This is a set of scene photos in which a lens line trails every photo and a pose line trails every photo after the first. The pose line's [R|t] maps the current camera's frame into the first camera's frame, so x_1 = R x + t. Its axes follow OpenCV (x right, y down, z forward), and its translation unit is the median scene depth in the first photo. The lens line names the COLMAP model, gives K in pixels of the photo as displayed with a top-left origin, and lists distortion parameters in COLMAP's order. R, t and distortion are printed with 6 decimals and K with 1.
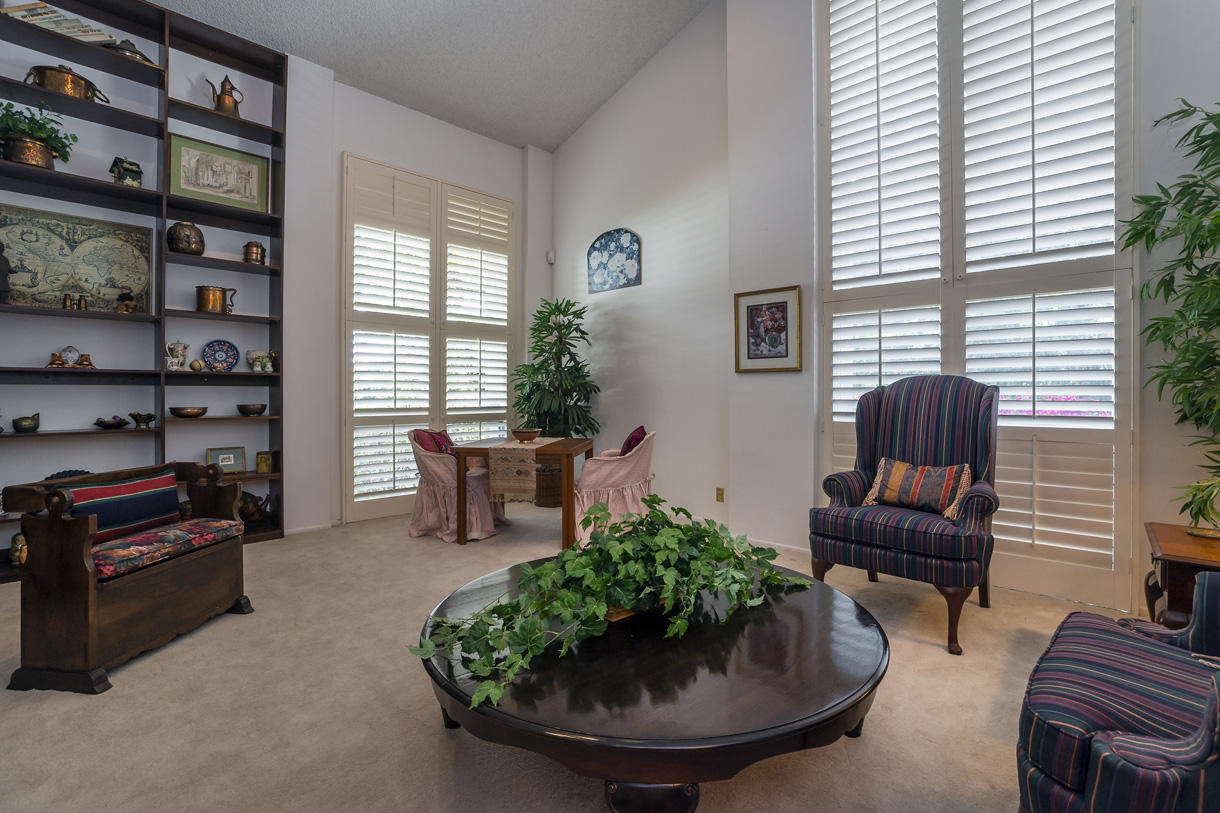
lens RADIAL K [[590.2, 0, 604.9], [0, 590.2, 399.9], [0, 0, 1]] dist [-0.000317, -0.000349]
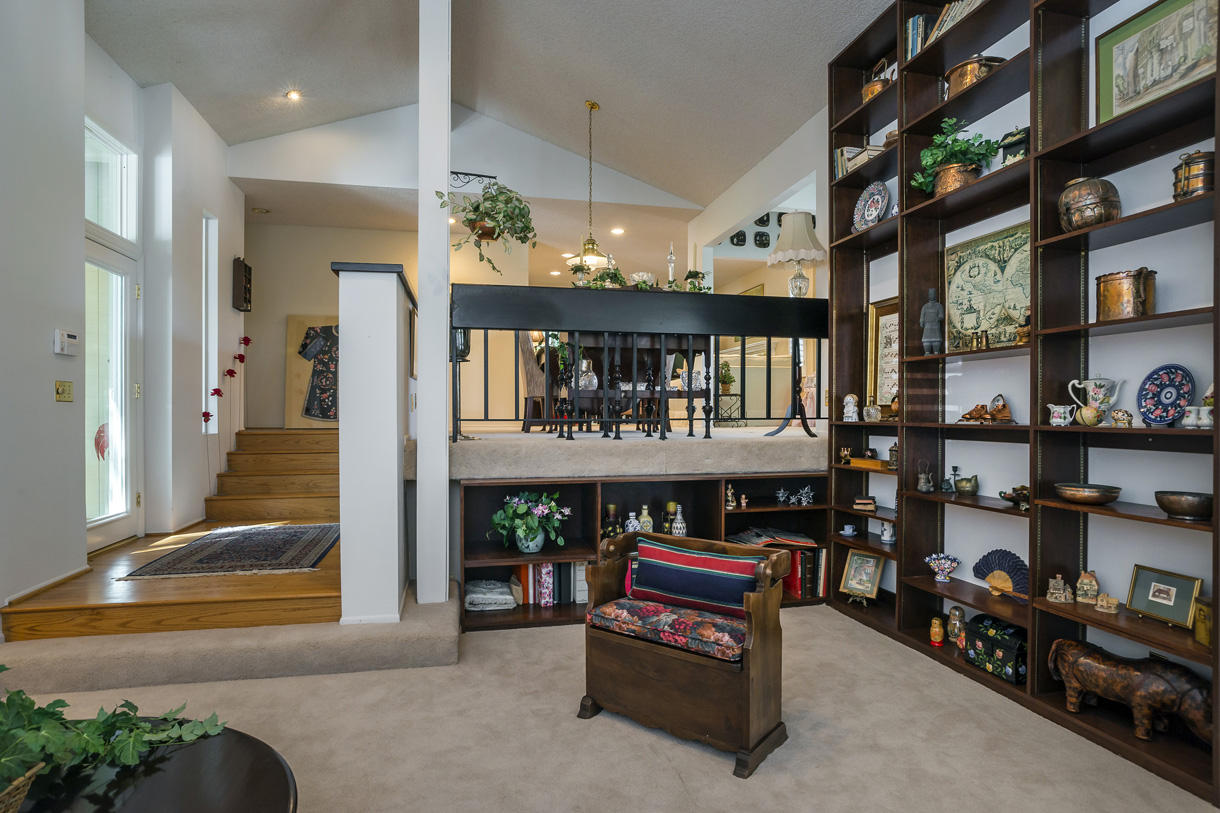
lens RADIAL K [[669.9, 0, 606.7], [0, 669.9, 410.4], [0, 0, 1]] dist [-0.006381, -0.000943]
pose [[-0.550638, 0.002869, -0.834739, 0.135700], [-0.000345, 0.999993, 0.003664, -0.071647], [0.834744, 0.002306, -0.550633, 1.035811]]
